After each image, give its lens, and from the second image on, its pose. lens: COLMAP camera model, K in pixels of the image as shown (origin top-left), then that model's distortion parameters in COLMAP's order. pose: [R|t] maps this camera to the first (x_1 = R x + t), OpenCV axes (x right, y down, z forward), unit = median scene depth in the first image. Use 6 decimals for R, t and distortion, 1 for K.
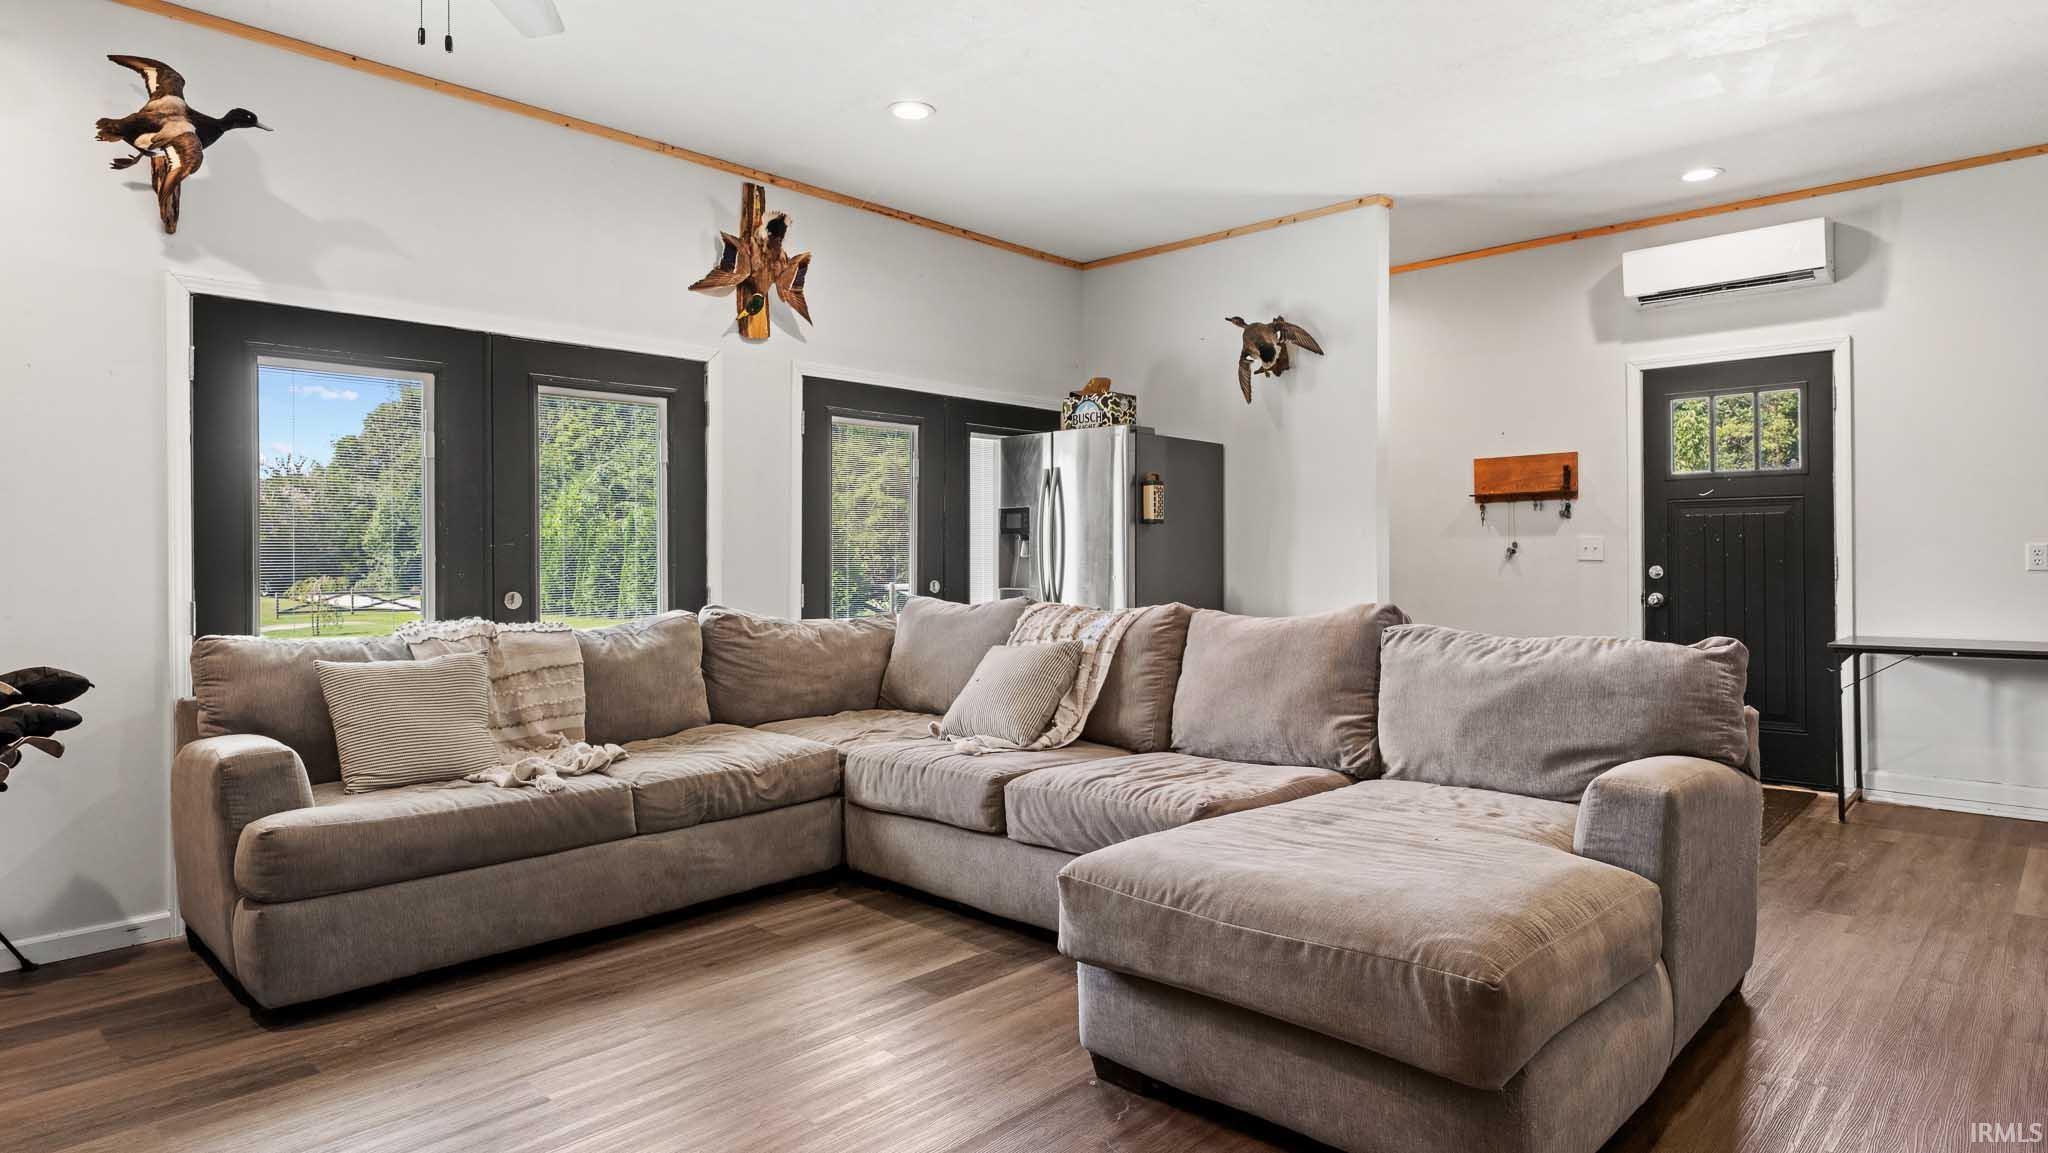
lens RADIAL K [[1177.0, 0, 1024.7], [0, 1177.0, 568.7], [0, 0, 1]] dist [0.000528, -0.002098]
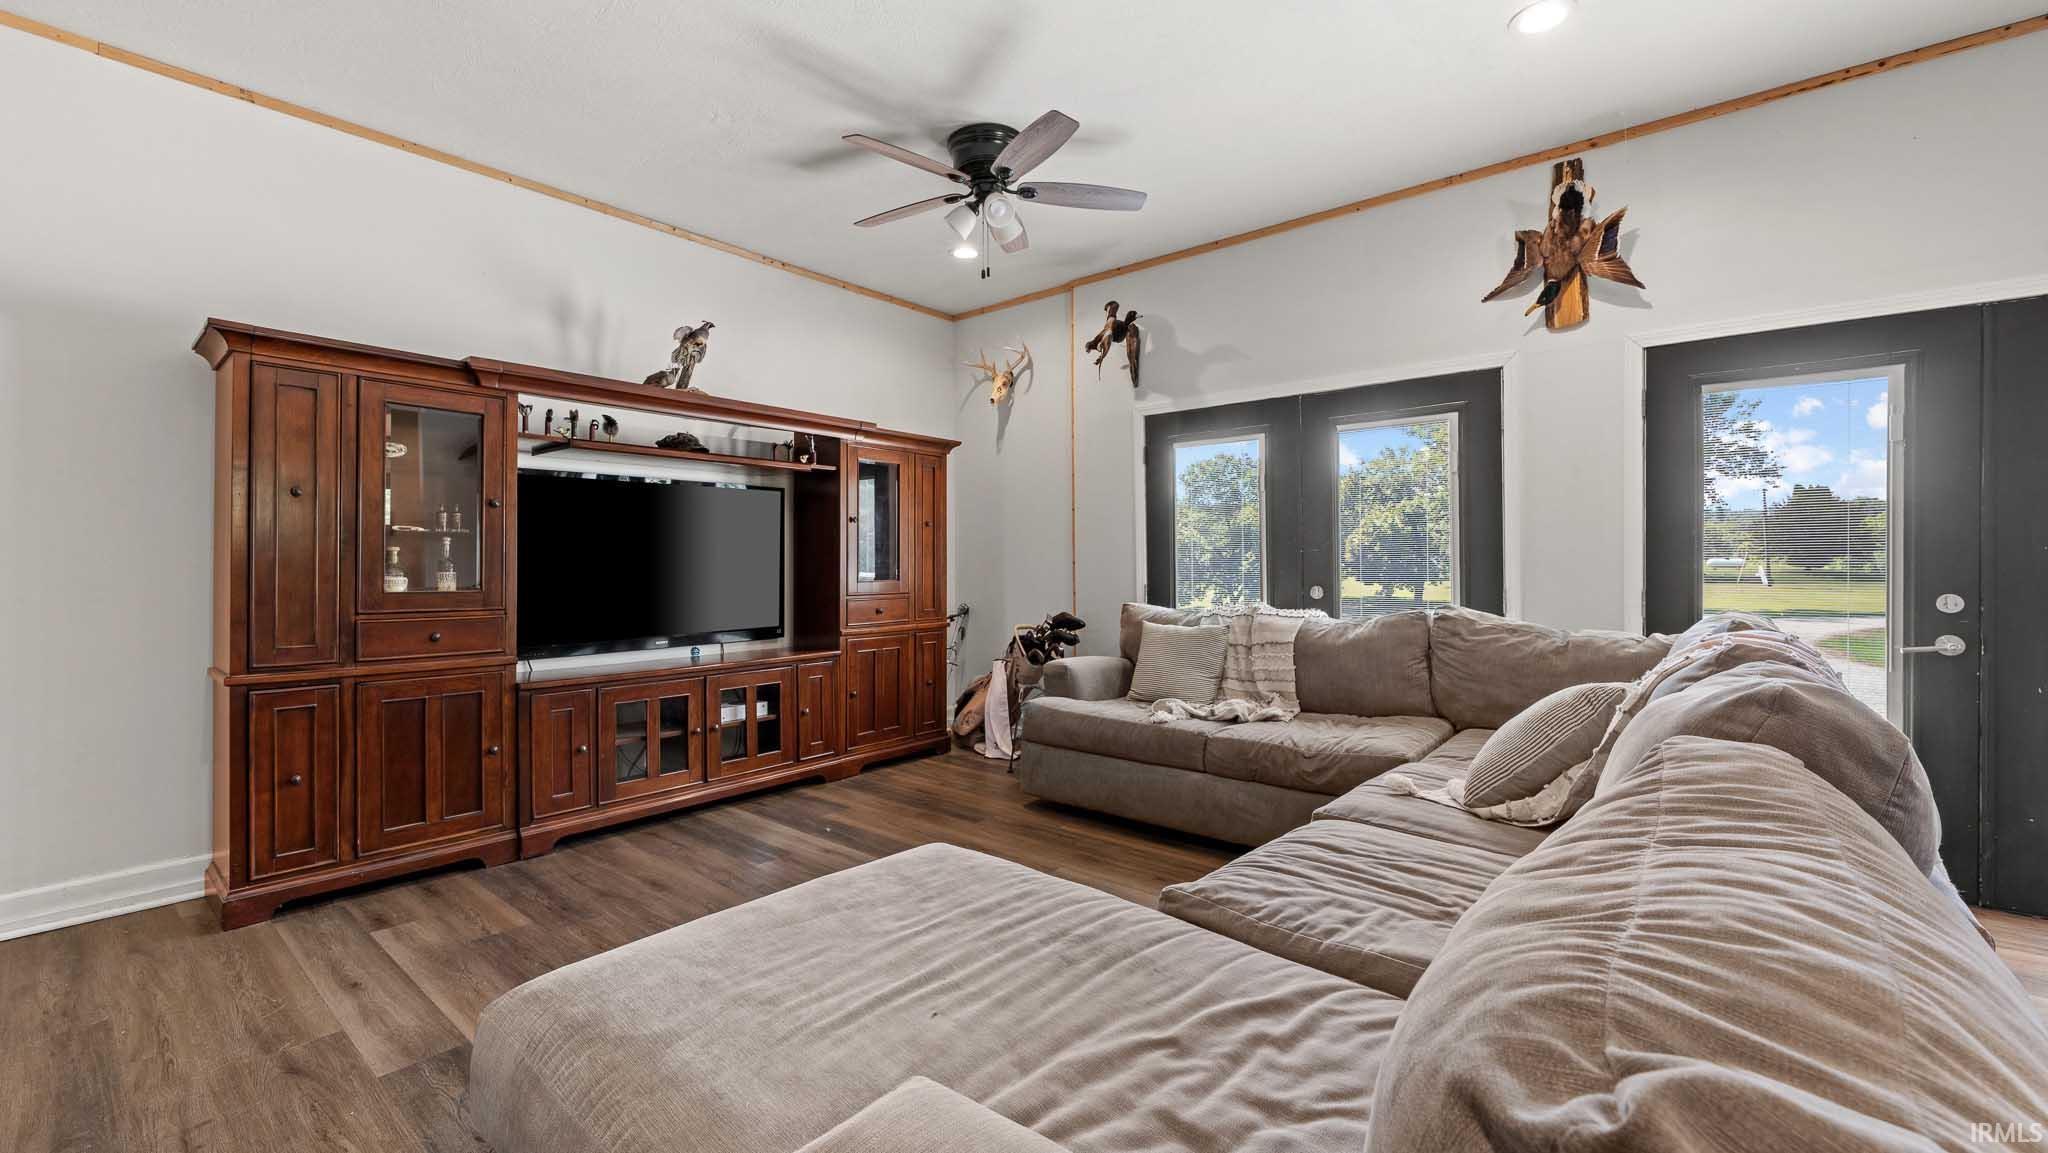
lens RADIAL K [[859.4, 0, 1025.5], [0, 859.4, 566.5], [0, 0, 1]] dist [0.001390, 0.000128]
pose [[0.032389, 0.014188, -0.999375, 0.494953], [-0.000911, 0.999899, 0.014166, -0.014615], [0.999475, 0.000451, 0.032398, 0.608672]]
